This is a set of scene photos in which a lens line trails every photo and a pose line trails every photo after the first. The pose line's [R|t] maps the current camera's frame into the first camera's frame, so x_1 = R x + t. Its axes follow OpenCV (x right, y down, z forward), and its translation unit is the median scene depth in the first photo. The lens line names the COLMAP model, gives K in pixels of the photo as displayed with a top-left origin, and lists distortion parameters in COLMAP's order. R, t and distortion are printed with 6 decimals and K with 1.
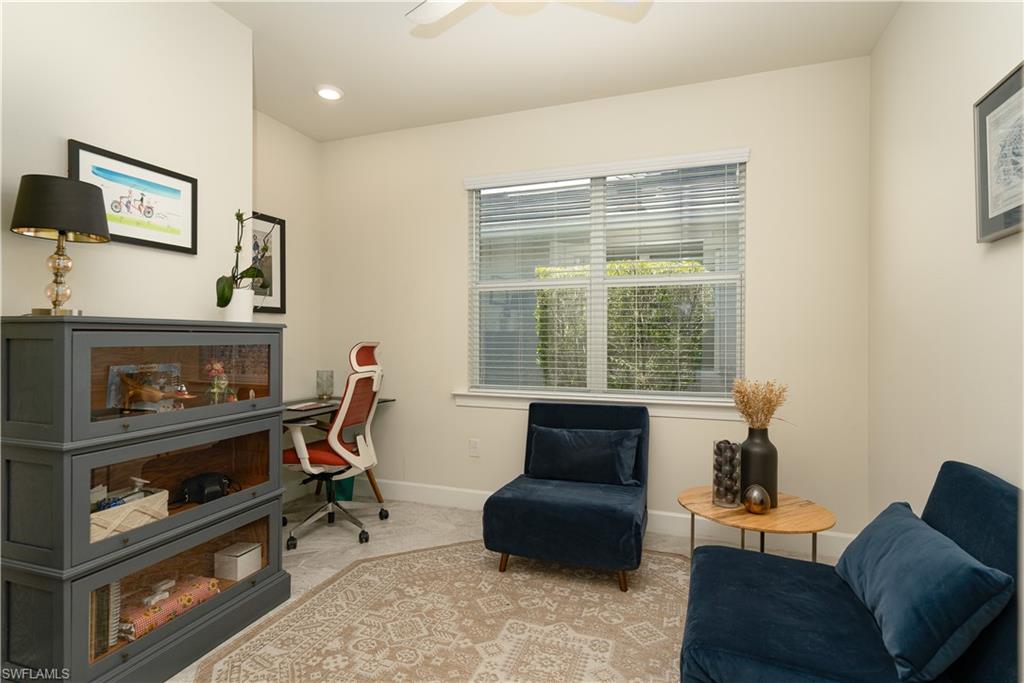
lens RADIAL K [[516.7, 0, 510.5], [0, 516.7, 337.9], [0, 0, 1]] dist [0.004722, 0.000664]
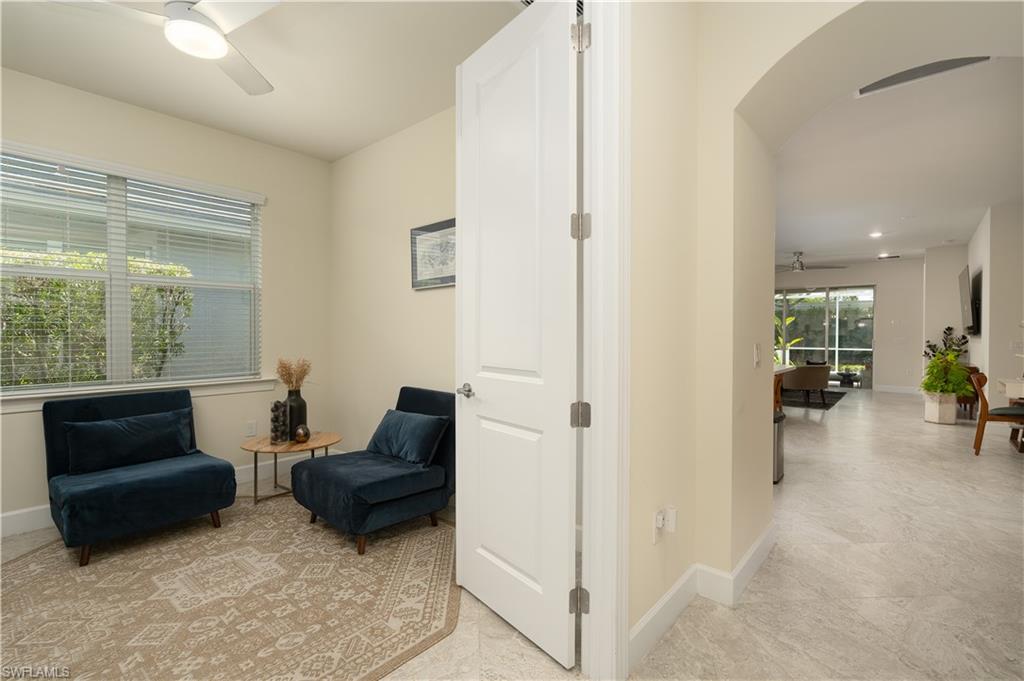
lens RADIAL K [[473.5, 0, 512.2], [0, 473.5, 340.8], [0, 0, 1]] dist [-0.001463, 0.001435]
pose [[0.346487, -0.016039, 0.937918, -0.617110], [0.003350, 0.999869, 0.015861, 0.007617], [-0.938049, -0.002353, 0.346495, -0.093773]]
